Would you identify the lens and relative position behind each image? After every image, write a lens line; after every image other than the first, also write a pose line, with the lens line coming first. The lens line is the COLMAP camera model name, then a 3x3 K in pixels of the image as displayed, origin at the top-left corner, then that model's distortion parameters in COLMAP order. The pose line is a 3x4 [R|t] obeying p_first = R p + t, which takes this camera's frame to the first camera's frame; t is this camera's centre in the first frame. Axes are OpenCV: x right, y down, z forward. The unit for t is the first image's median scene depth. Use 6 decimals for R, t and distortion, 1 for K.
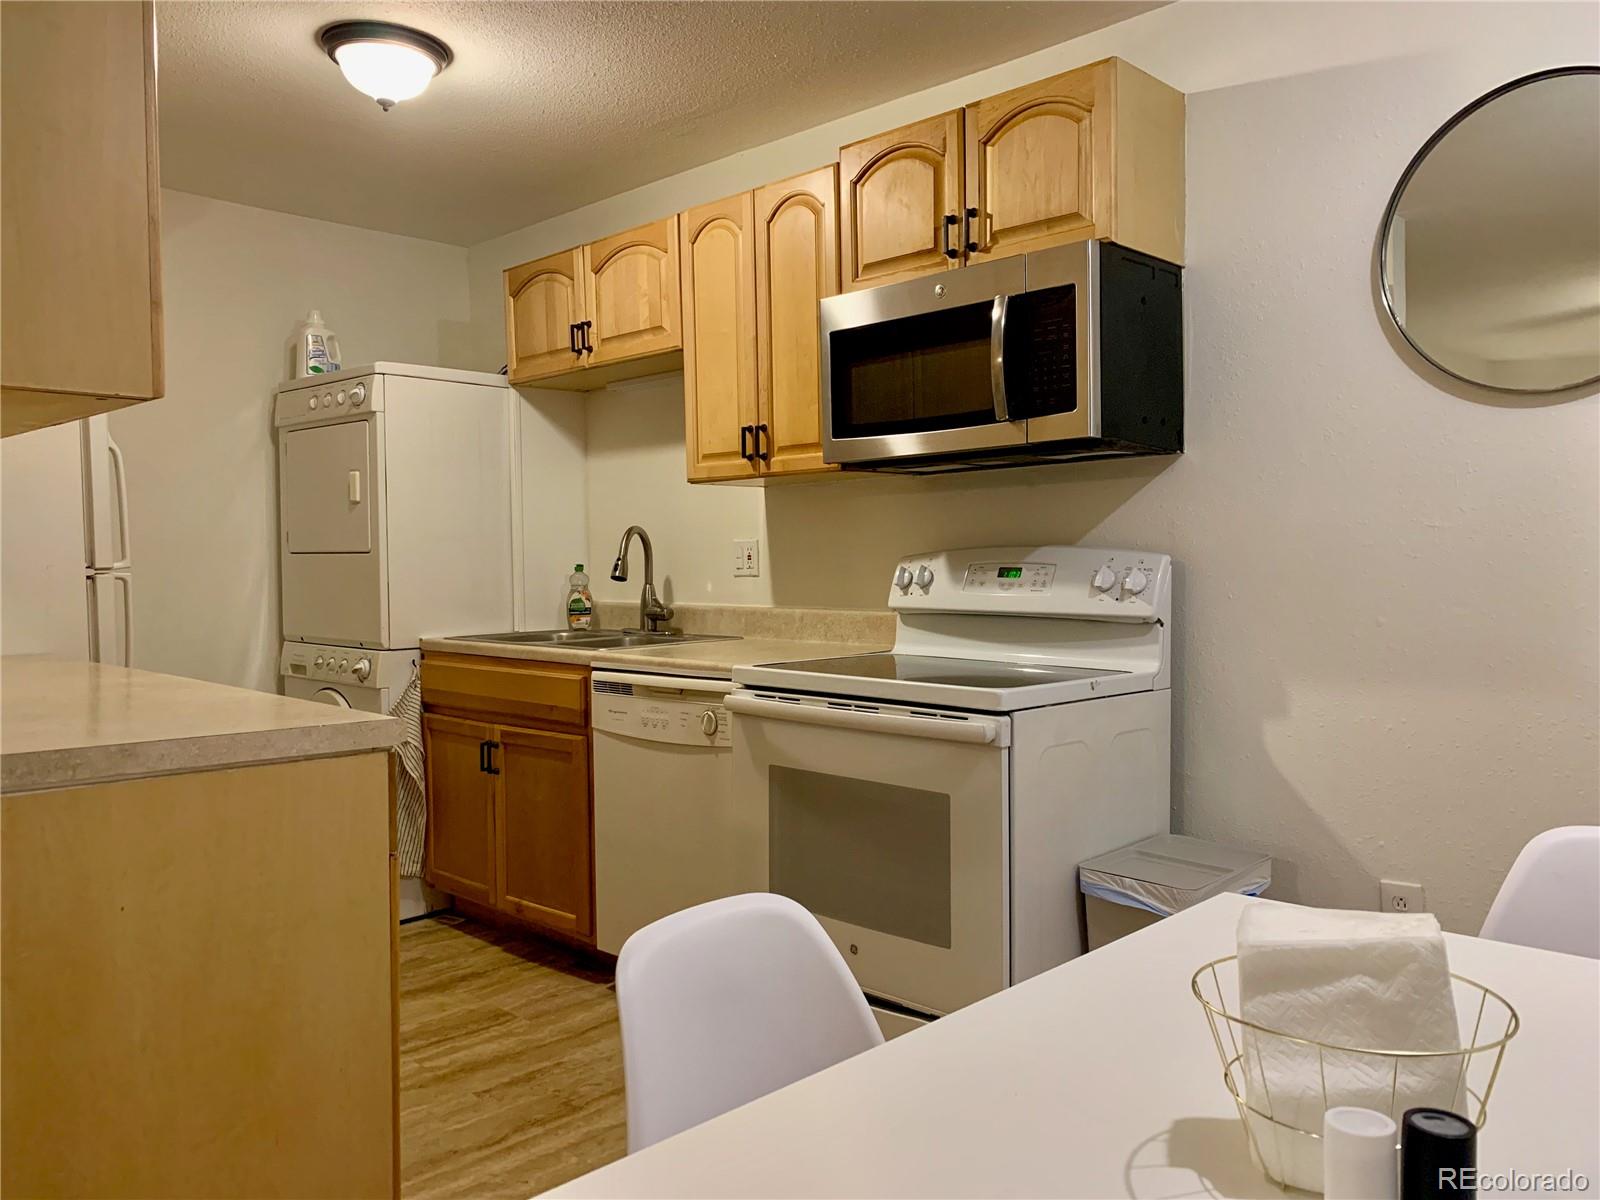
lens RADIAL K [[1233.4, 0, 797.2], [0, 1233.4, 593.9], [0, 0, 1]] dist [0.147423, -0.417065]
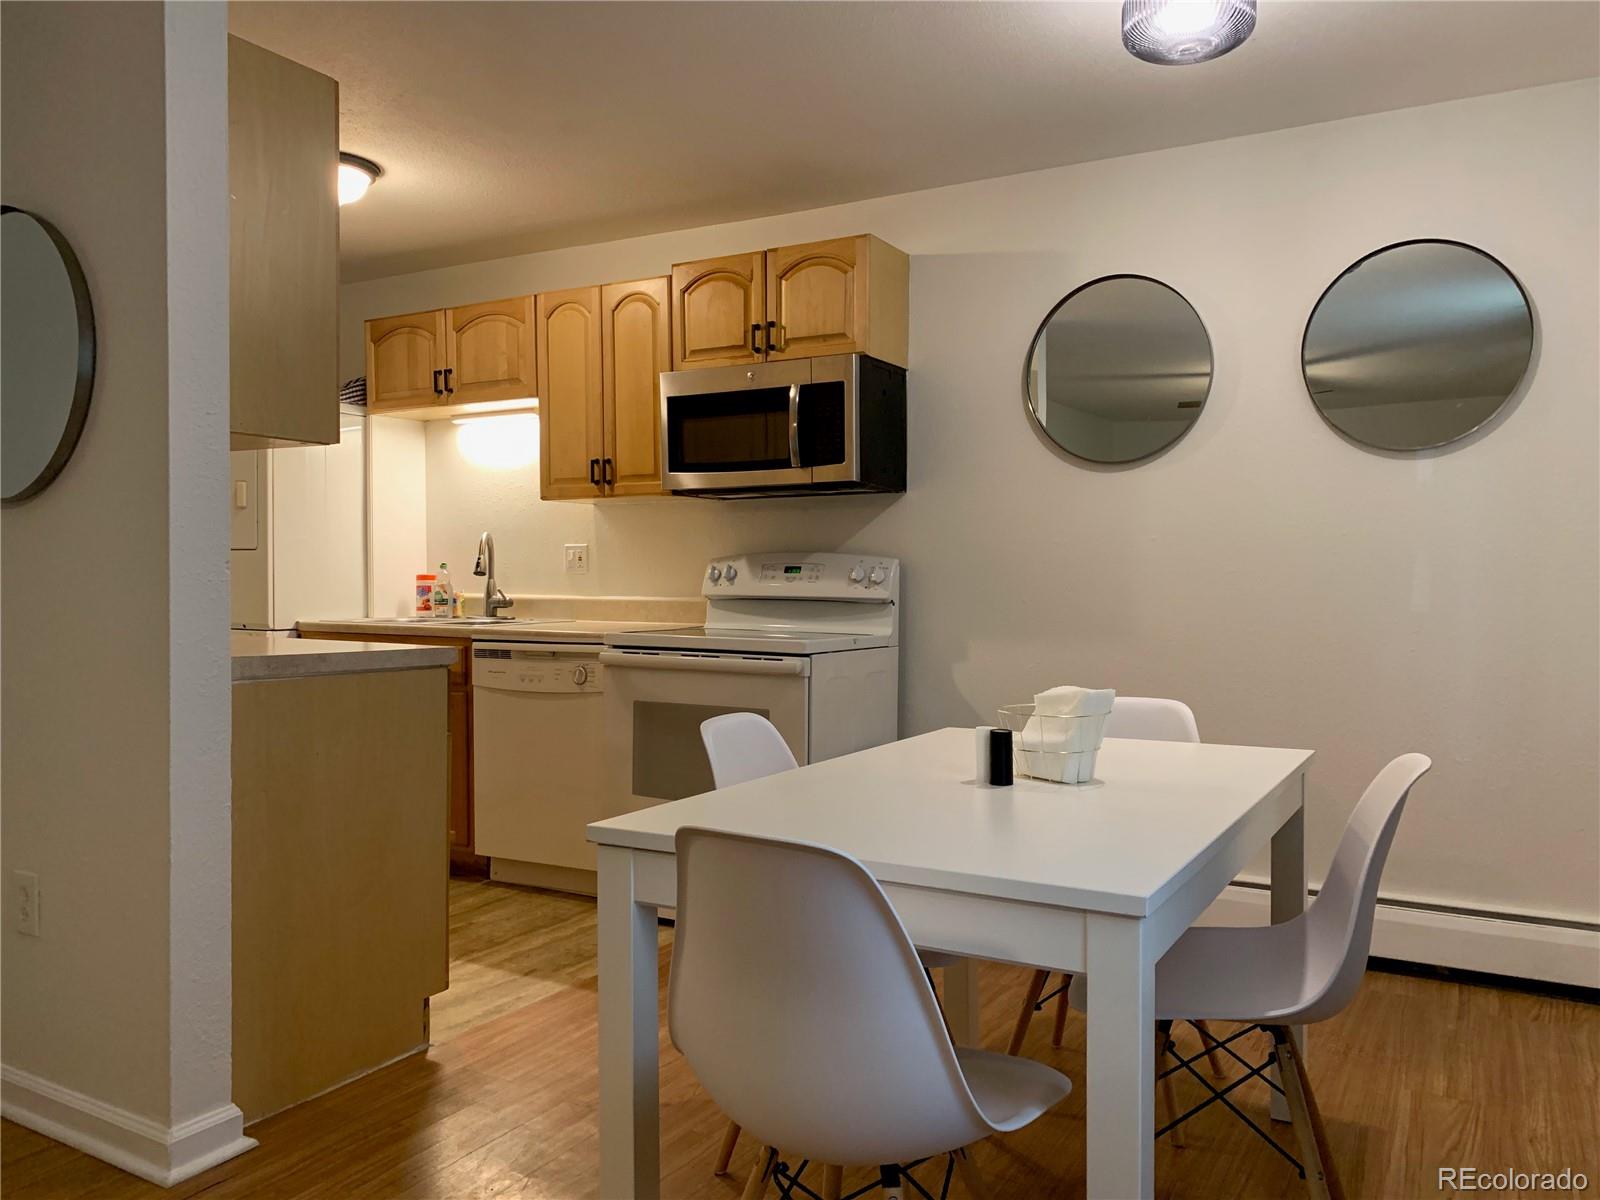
lens RADIAL K [[1233.4, 0, 797.2], [0, 1233.4, 593.9], [0, 0, 1]] dist [0.147423, -0.417065]
pose [[0.966996, 0.011477, 0.254535, -0.196370], [-0.007352, 0.999826, -0.017152, 0.036824], [-0.254687, 0.014715, 0.966912, -0.411413]]
